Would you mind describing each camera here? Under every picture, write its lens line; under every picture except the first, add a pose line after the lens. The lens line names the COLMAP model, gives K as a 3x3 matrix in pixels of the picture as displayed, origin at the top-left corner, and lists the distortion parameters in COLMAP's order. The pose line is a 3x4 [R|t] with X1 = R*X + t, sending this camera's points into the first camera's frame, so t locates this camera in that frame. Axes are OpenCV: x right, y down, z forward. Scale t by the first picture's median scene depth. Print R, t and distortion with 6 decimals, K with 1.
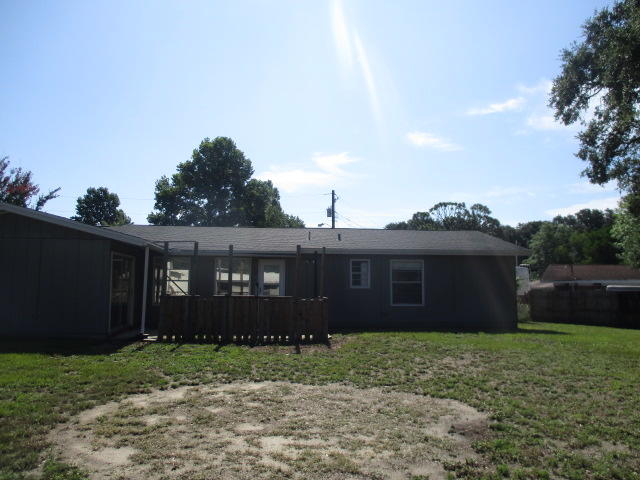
lens RADIAL K [[513.4, 0, 320.6], [0, 513.4, 239.9], [0, 0, 1]] dist [-0.055438, 0.011472]
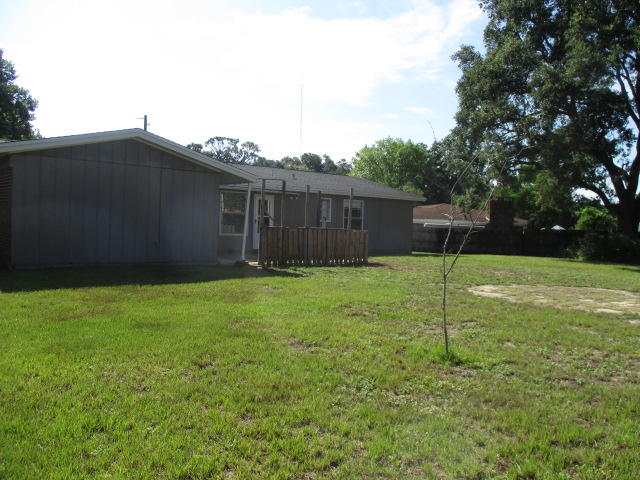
lens RADIAL K [[513.4, 0, 319.9], [0, 513.4, 240.5], [0, 0, 1]] dist [-0.055438, 0.011472]
pose [[0.830072, 0.004577, 0.557638, -0.171784], [-0.082797, 0.989895, 0.115122, -0.000504], [-0.551476, -0.141730, 0.822063, -0.002113]]
